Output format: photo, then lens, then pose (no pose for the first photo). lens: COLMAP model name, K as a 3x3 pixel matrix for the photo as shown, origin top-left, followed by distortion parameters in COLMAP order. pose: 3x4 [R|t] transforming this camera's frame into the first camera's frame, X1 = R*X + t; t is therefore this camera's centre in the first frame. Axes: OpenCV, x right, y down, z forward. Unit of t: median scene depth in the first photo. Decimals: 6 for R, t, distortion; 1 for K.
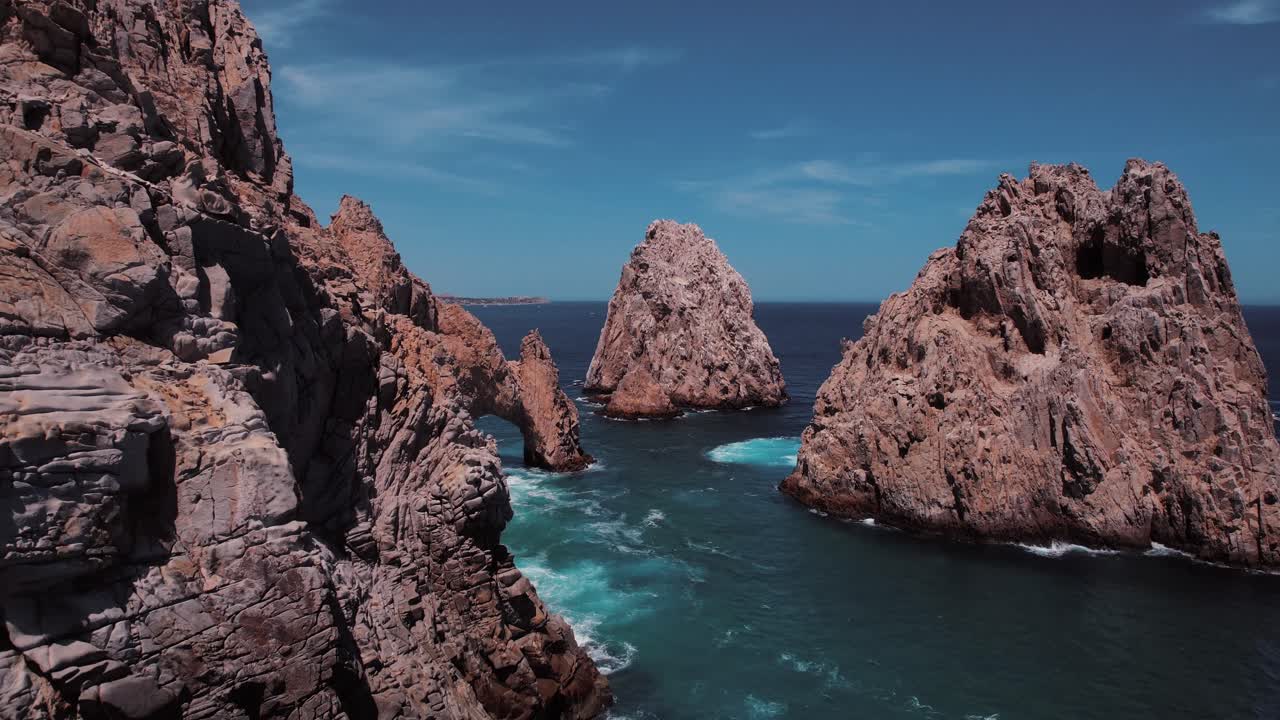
lens RADIAL K [[822.5, 0, 637.6], [0, 822.5, 354.9], [0, 0, 1]] dist [-0.077630, 0.069364]
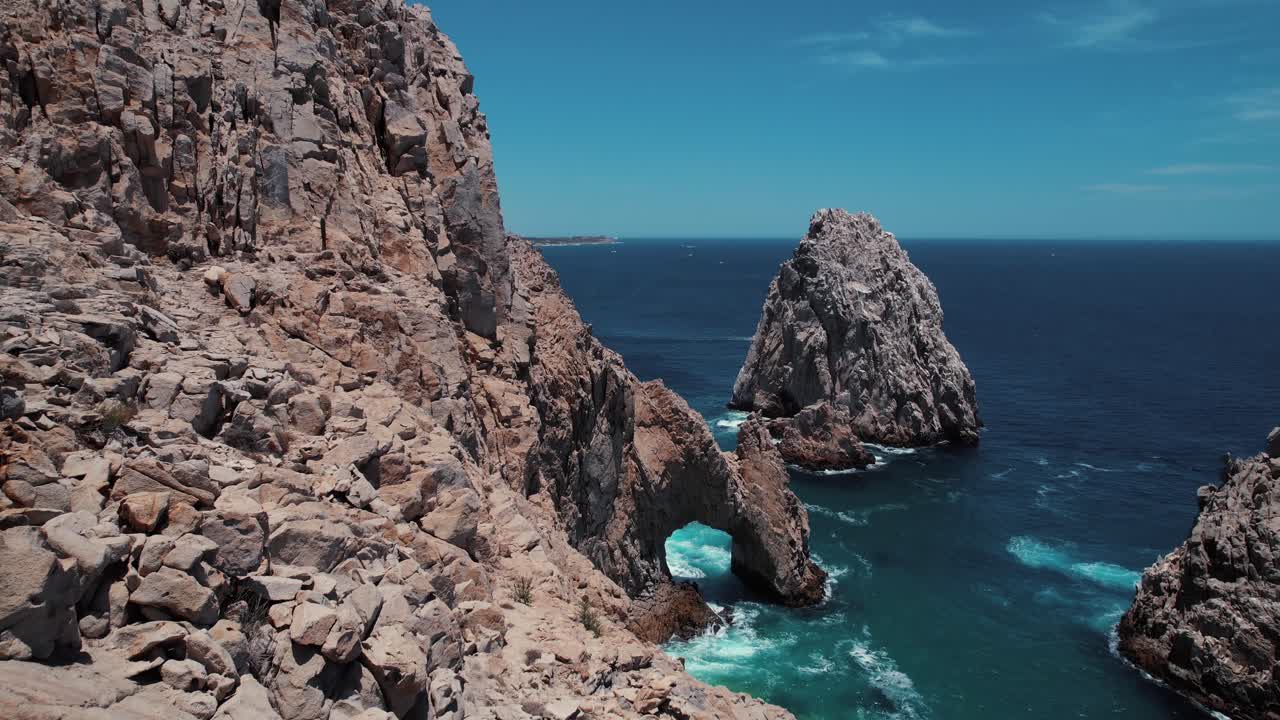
lens RADIAL K [[822.5, 0, 637.6], [0, 822.5, 354.9], [0, 0, 1]] dist [-0.077630, 0.069364]
pose [[0.997339, 0.006545, -0.072603, -0.242156], [-0.000847, 0.996934, 0.078240, -0.189132], [0.072892, -0.077970, 0.994287, 0.338237]]
